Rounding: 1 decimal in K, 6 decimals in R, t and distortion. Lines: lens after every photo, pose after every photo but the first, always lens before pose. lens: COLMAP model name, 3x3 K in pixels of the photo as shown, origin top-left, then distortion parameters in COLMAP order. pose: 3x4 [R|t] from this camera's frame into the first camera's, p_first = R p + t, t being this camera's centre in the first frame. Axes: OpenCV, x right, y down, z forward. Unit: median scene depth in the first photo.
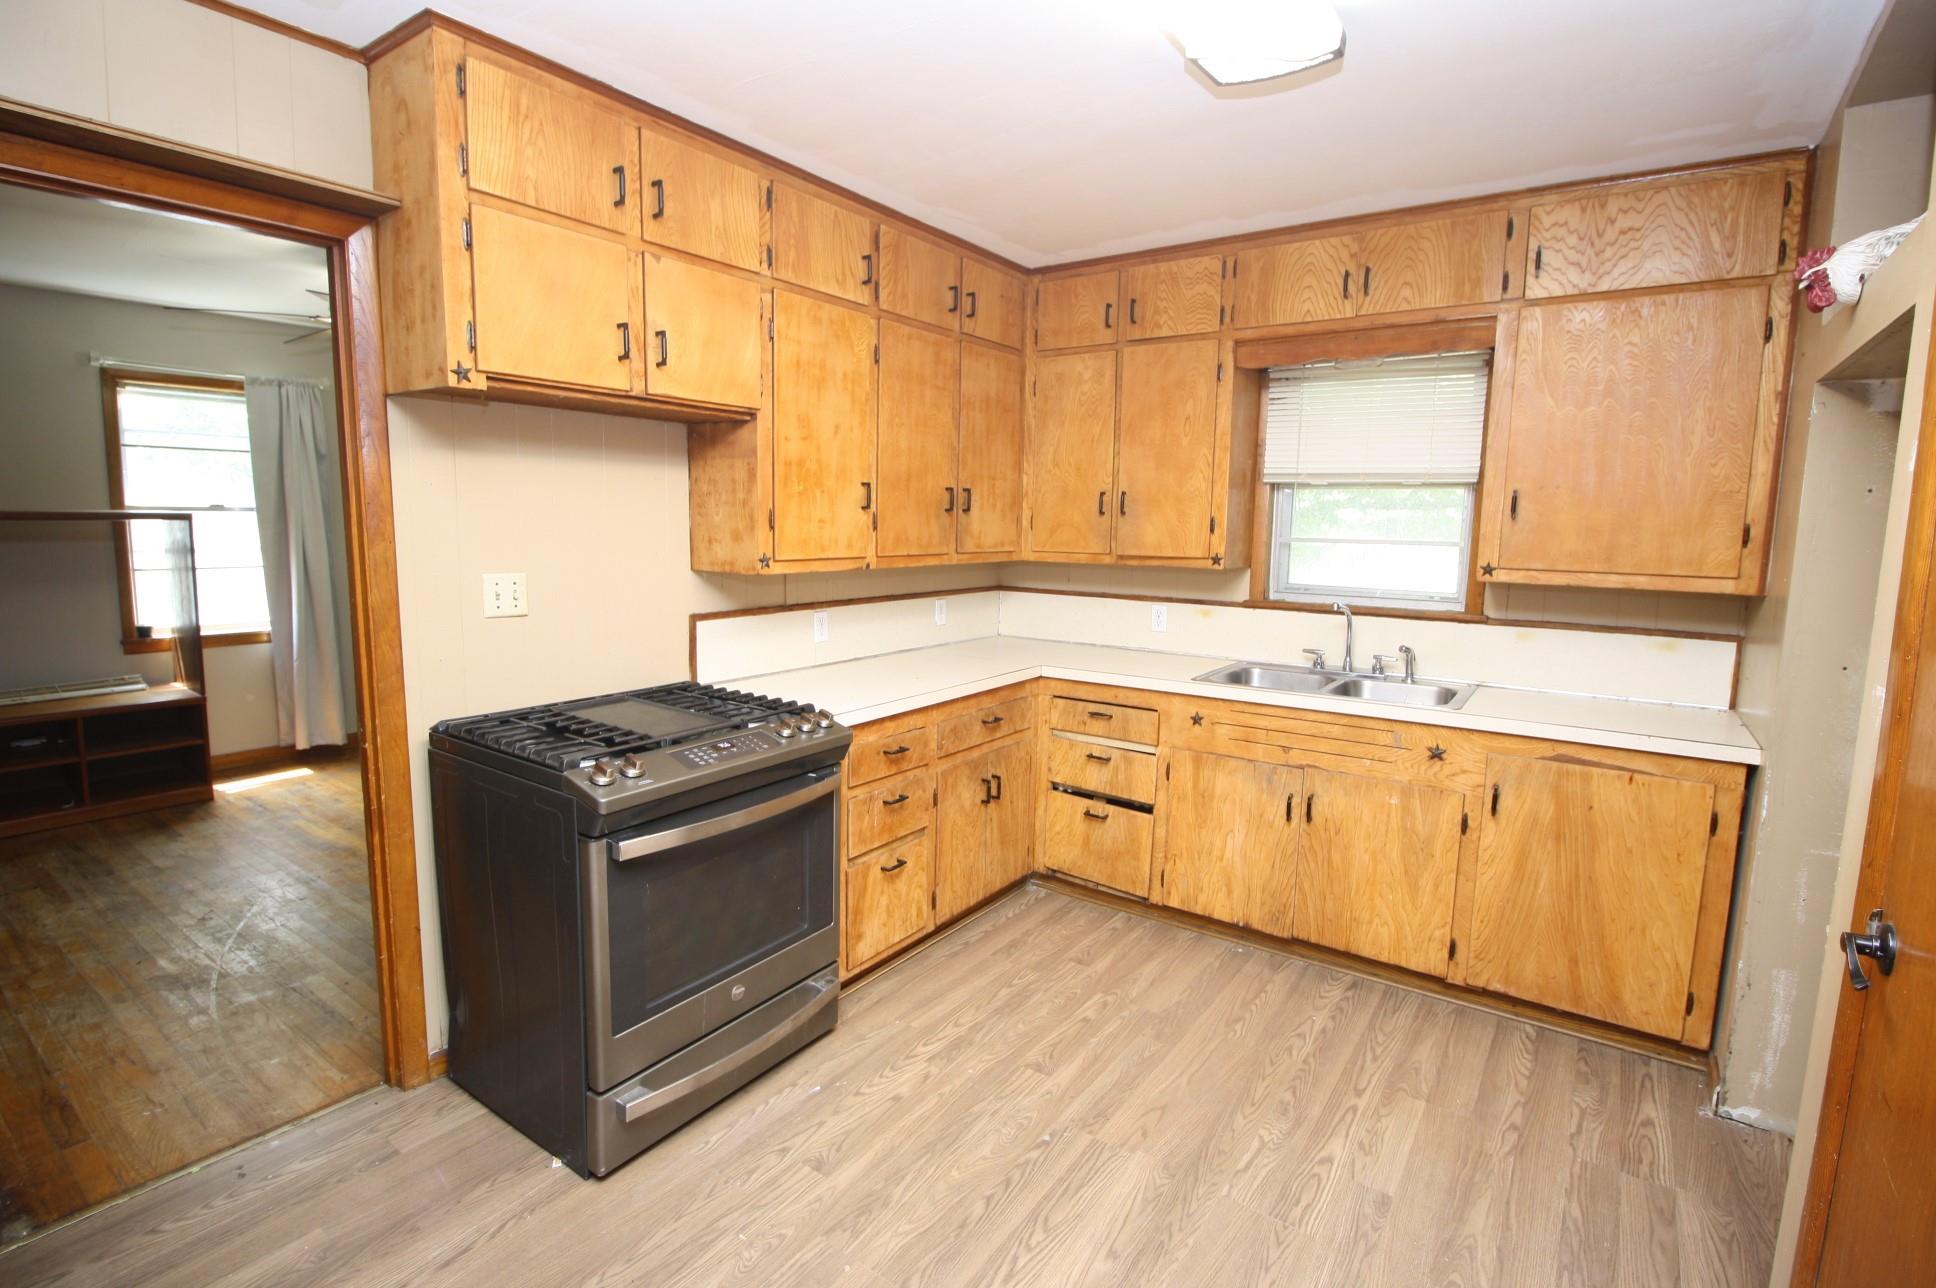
lens RADIAL K [[915.3, 0, 967.2], [0, 915.3, 639.6], [0, 0, 1]] dist [-0.017610, -0.005496]
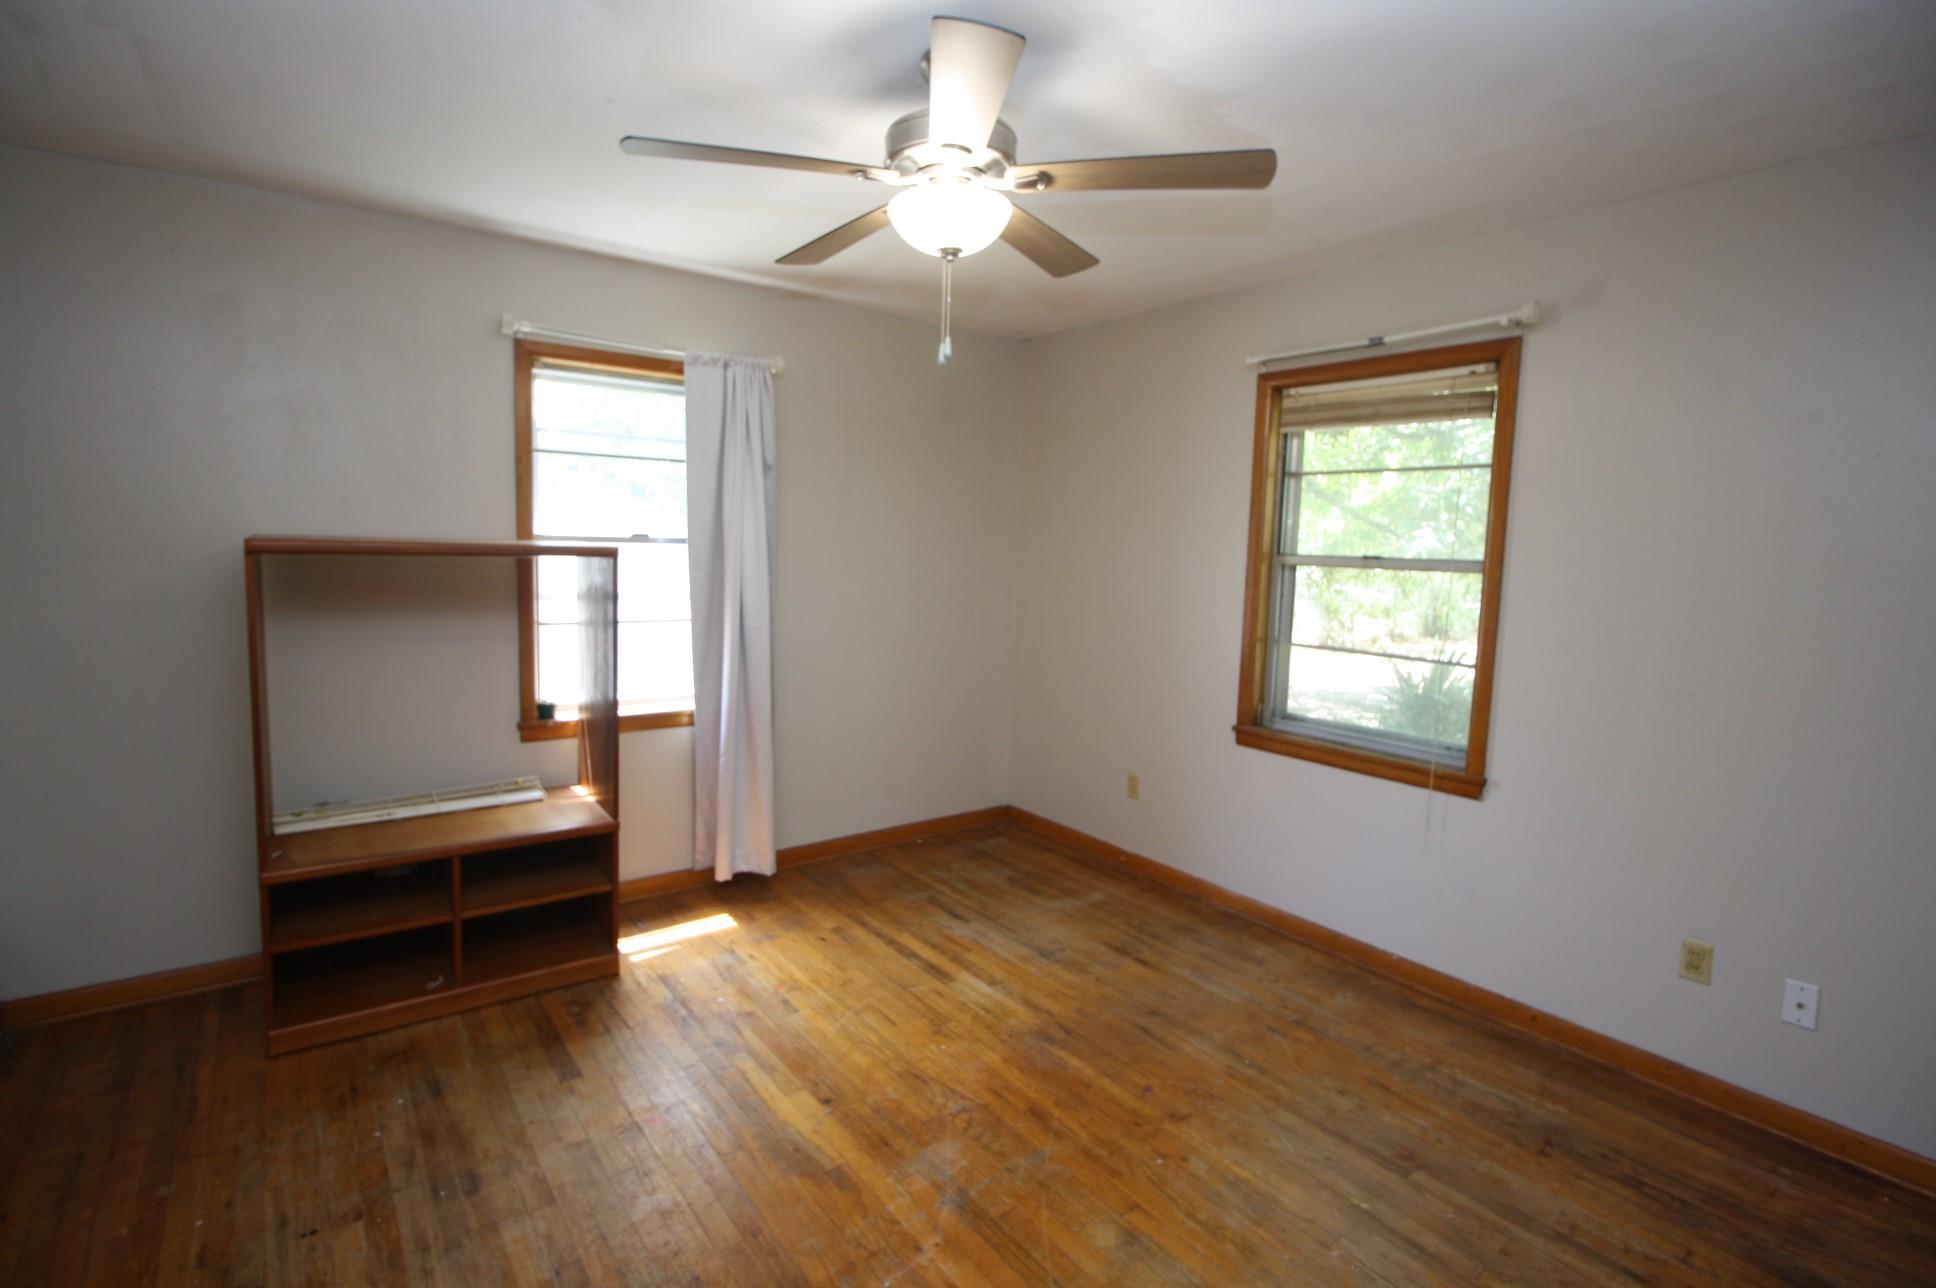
lens RADIAL K [[915.3, 0, 959.5], [0, 915.3, 633.8], [0, 0, 1]] dist [-0.017610, -0.005496]
pose [[0.950595, 0.036410, -0.308290, -0.712730], [-0.047355, 0.998483, -0.028090, -0.120813], [0.306800, 0.041302, 0.950878, 0.762373]]
